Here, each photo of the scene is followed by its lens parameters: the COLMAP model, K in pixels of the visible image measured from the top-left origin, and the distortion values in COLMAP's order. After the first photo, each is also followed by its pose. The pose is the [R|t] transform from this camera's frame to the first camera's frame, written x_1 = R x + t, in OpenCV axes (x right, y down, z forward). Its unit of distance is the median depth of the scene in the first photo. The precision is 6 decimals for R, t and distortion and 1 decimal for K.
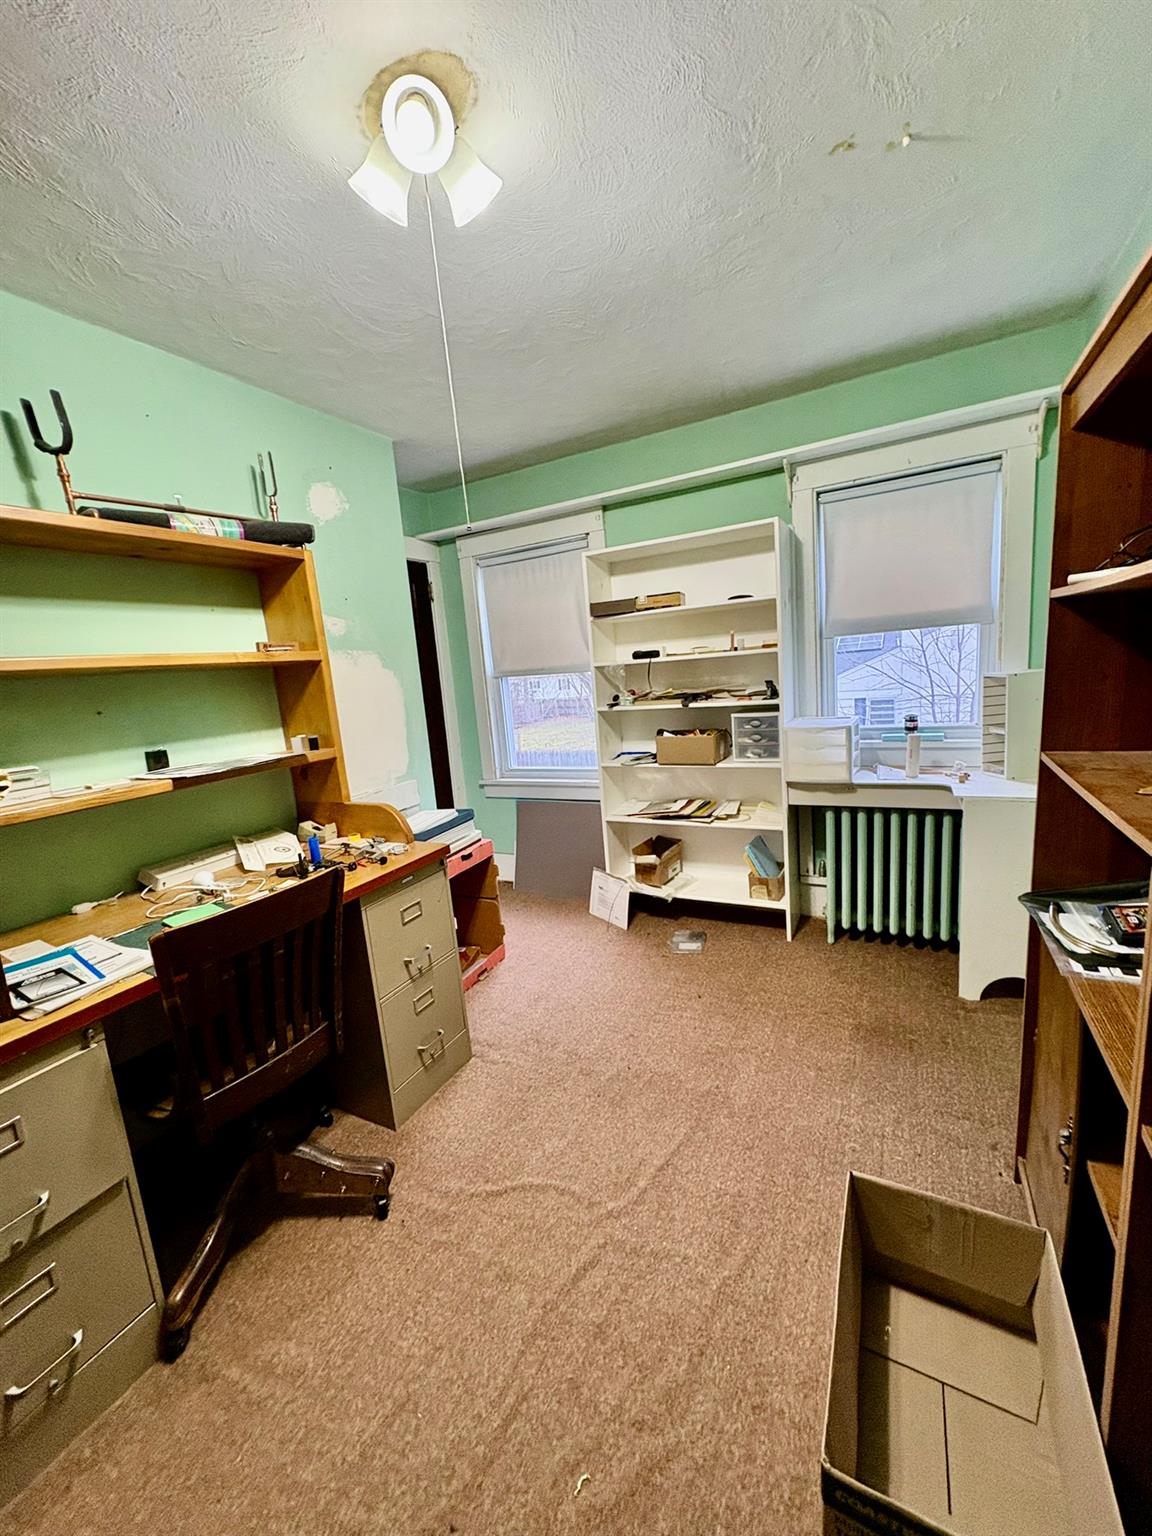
lens RADIAL K [[606.7, 0, 576.0], [0, 606.7, 768.0], [0, 0, 1]] dist [0.001986, 0.000394]
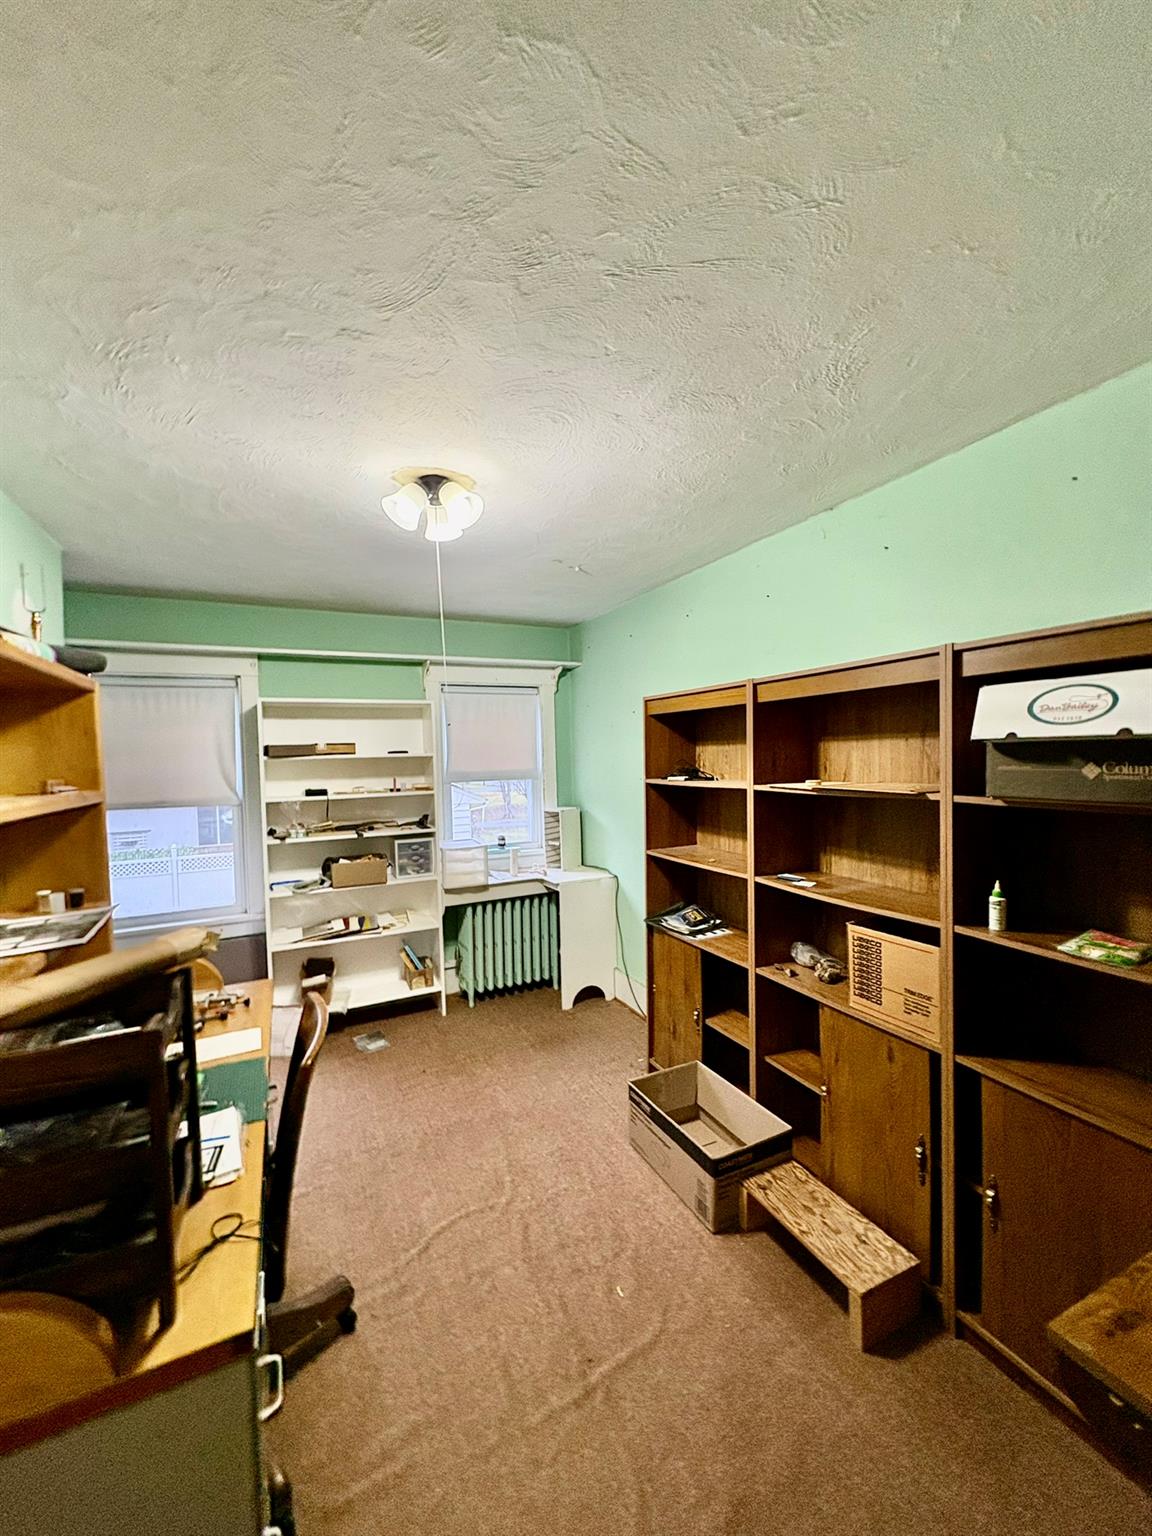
lens RADIAL K [[606.7, 0, 576.0], [0, 606.7, 768.0], [0, 0, 1]] dist [0.001986, 0.000394]
pose [[0.589826, 0.050021, 0.805980, -0.542917], [0.111377, 0.983502, -0.142545, -0.016267], [-0.799813, 0.173845, 0.574523, -0.052059]]
